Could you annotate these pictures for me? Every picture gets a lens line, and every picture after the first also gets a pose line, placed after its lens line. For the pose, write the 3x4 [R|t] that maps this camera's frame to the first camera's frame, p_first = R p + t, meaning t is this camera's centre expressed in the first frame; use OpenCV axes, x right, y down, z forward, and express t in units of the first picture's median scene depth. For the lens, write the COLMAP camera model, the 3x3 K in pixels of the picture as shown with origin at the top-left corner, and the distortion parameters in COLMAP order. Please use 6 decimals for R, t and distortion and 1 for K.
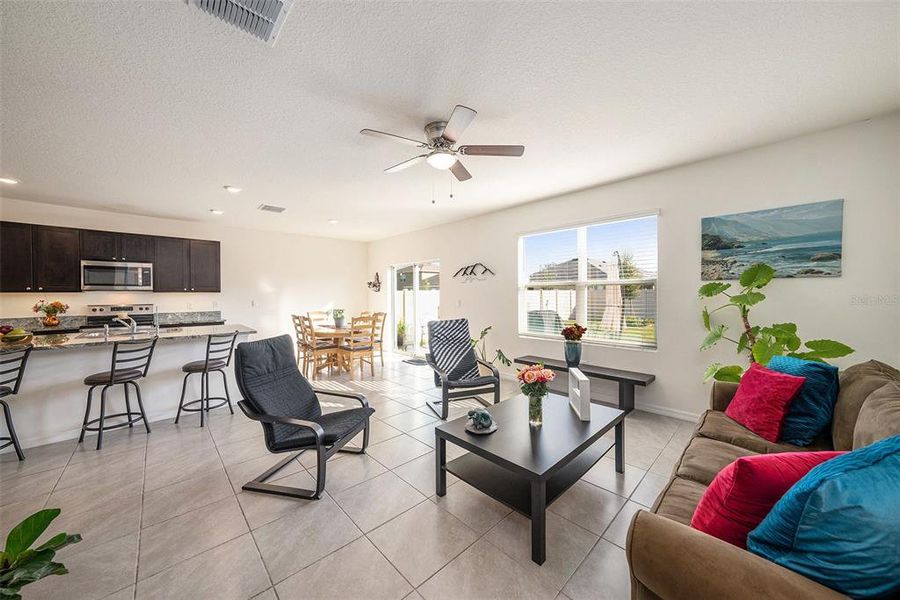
lens RADIAL K [[318.1, 0, 451.5], [0, 318.1, 294.4], [0, 0, 1]] dist [-0.035113, 0.008317]
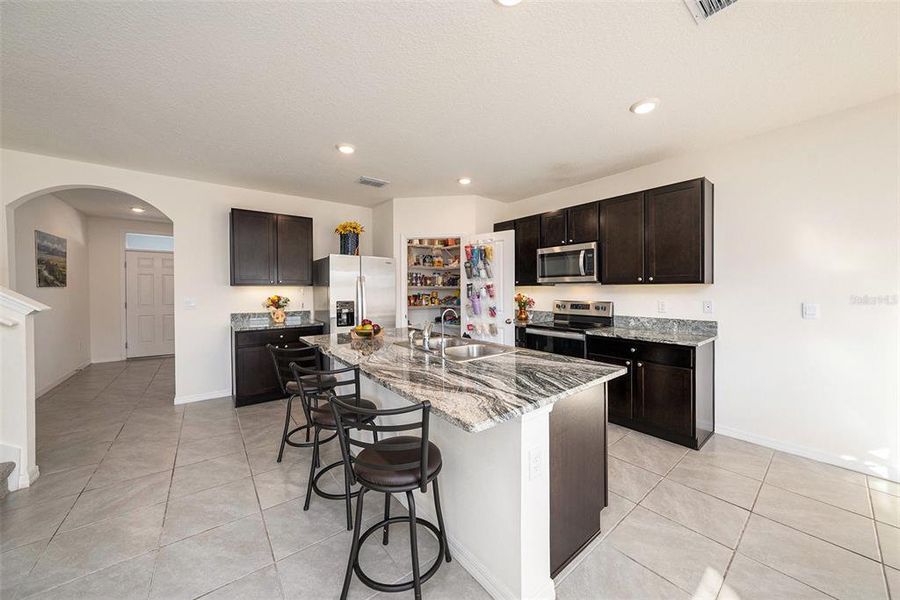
lens RADIAL K [[312.3, 0, 449.9], [0, 312.3, 291.2], [0, 0, 1]] dist [-0.032525, 0.007763]
pose [[-0.098854, 0.011180, -0.995039, -0.267005], [0.001133, 0.999938, 0.011122, -0.000520], [0.995101, -0.000028, -0.098861, 0.759852]]
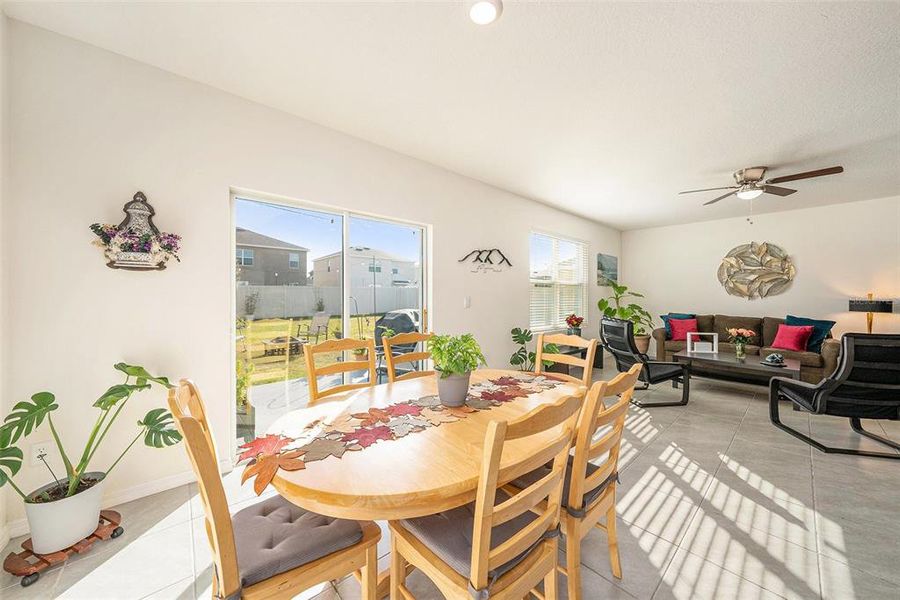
lens RADIAL K [[318.1, 0, 451.5], [0, 318.1, 294.4], [0, 0, 1]] dist [-0.035113, 0.008317]
pose [[0.035969, 0.006154, 0.999334, -0.734777], [-0.006521, 0.999961, -0.005923, 0.017506], [-0.999332, -0.006303, 0.036008, 1.167382]]
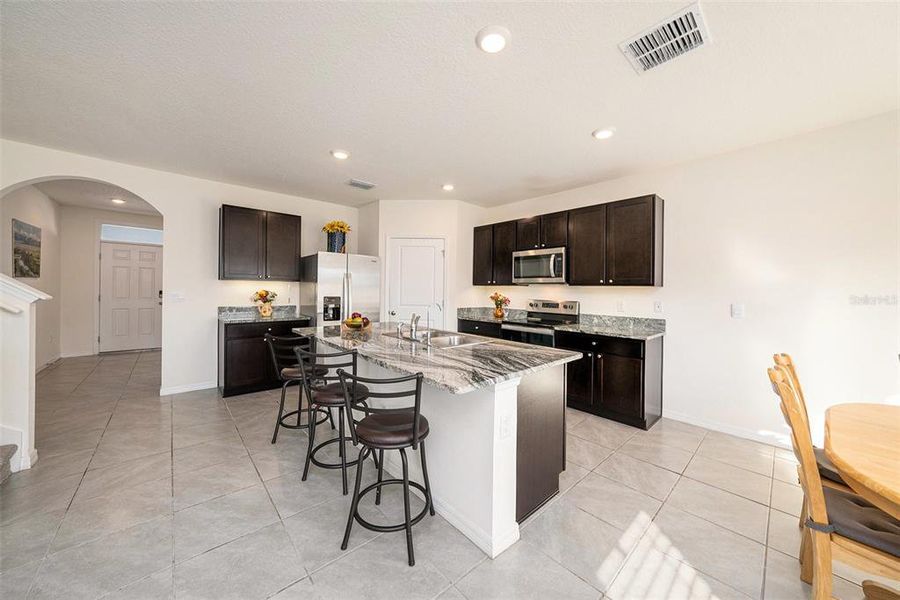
lens RADIAL K [[312.3, 0, 449.9], [0, 312.3, 291.2], [0, 0, 1]] dist [-0.032525, 0.007763]
pose [[-0.030536, 0.011691, -0.999465, -0.206762], [-0.018301, 0.999757, 0.012254, 0.002716], [0.999366, 0.018665, -0.030314, 0.755269]]
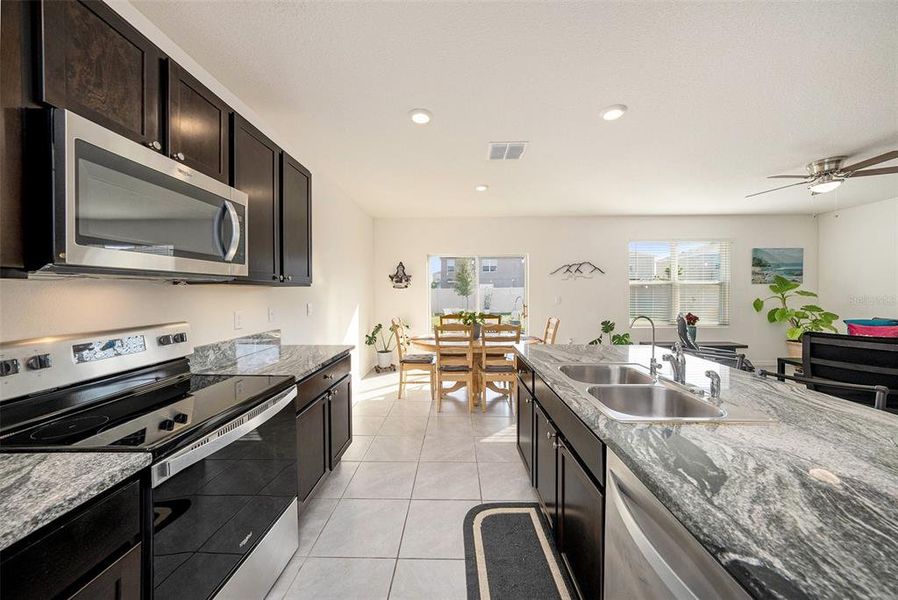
lens RADIAL K [[317.4, 0, 450.4], [0, 317.4, 294.4], [0, 0, 1]] dist [-0.035113, 0.008317]
pose [[0.703471, -0.005888, 0.710700, -1.057756], [0.000825, 0.999972, 0.007468, 0.001712], [-0.710723, -0.004668, 0.703456, 0.631513]]
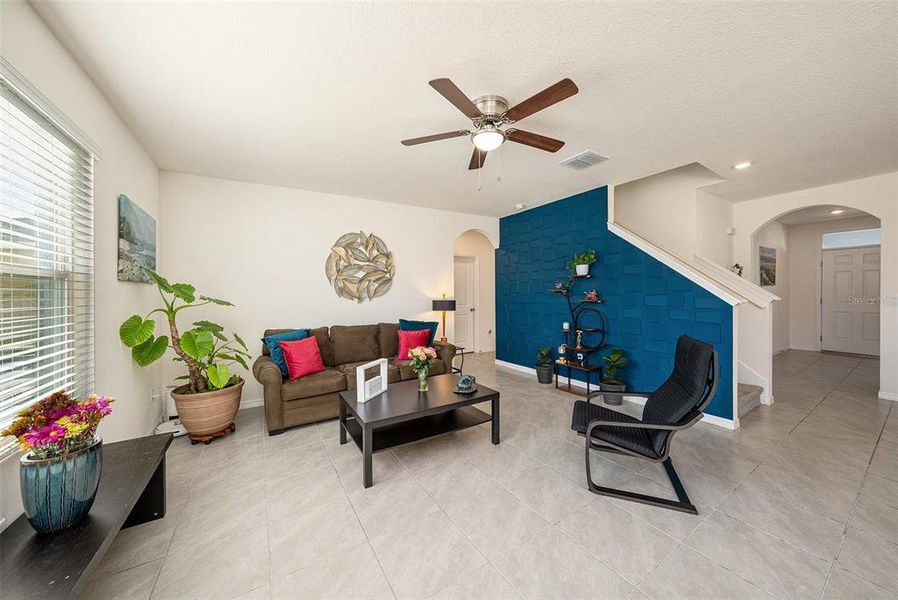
lens RADIAL K [[317.4, 0, 450.4], [0, 317.4, 294.4], [0, 0, 1]] dist [-0.035113, 0.008317]
pose [[-0.977947, 0.015912, 0.208245, -0.053385], [0.018379, 0.999782, 0.009919, -0.003810], [-0.208041, 0.013527, -0.978027, 0.983011]]
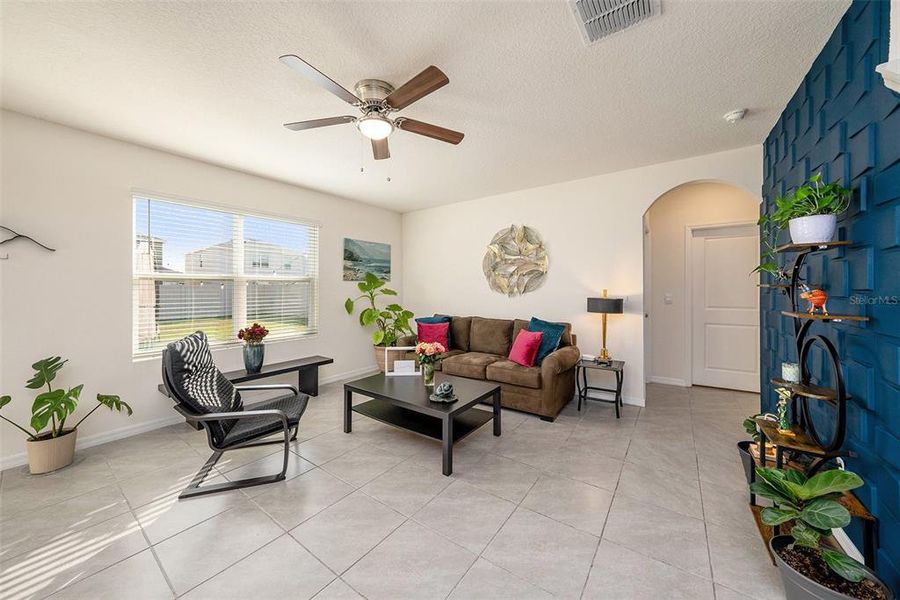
lens RADIAL K [[309.2, 0, 446.3], [0, 309.2, 286.8], [0, 0, 1]] dist [0.000362, 0.000072]
pose [[-0.160618, 0.009548, 0.986970, -0.456441], [0.006689, 0.999941, -0.008585, 0.000814], [-0.986994, 0.005223, -0.160673, 0.487182]]
